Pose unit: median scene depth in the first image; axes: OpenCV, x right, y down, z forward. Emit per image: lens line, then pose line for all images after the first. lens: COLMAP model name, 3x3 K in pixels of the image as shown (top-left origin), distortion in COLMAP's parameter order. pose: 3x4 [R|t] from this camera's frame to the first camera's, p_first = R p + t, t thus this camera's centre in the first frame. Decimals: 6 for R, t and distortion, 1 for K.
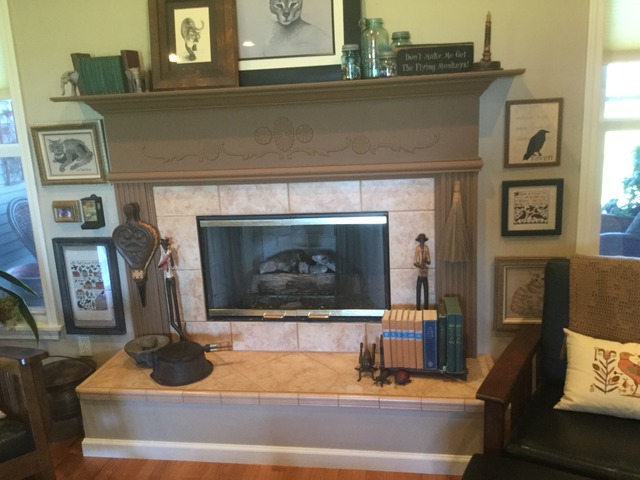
lens RADIAL K [[576.7, 0, 320.0], [0, 576.7, 240.0], [0, 0, 1]] dist [0.110191, -0.192982]
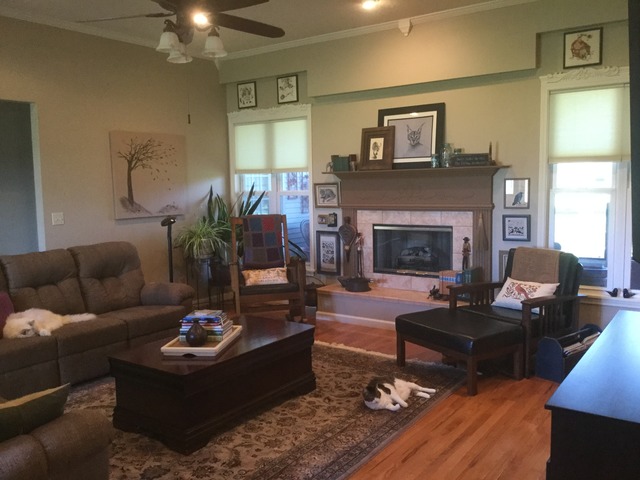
lens RADIAL K [[576.7, 0, 320.0], [0, 576.7, 240.0], [0, 0, 1]] dist [0.110191, -0.192982]
pose [[0.894986, 0.078520, -0.439130, 0.631294], [-0.125518, 0.988942, -0.078987, 0.237405], [0.428072, 0.125811, 0.894944, -1.164137]]
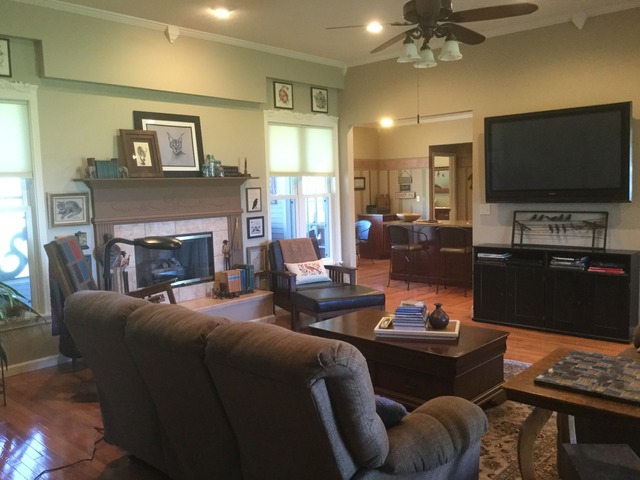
lens RADIAL K [[583.0, 0, 334.1], [0, 583.0, 227.4], [0, 0, 1]] dist [0.135799, -0.248359]
pose [[0.534284, -0.027325, 0.844863, -1.624289], [0.184202, 0.979222, -0.084817, 0.227208], [-0.824991, 0.200942, 0.528216, -0.673584]]
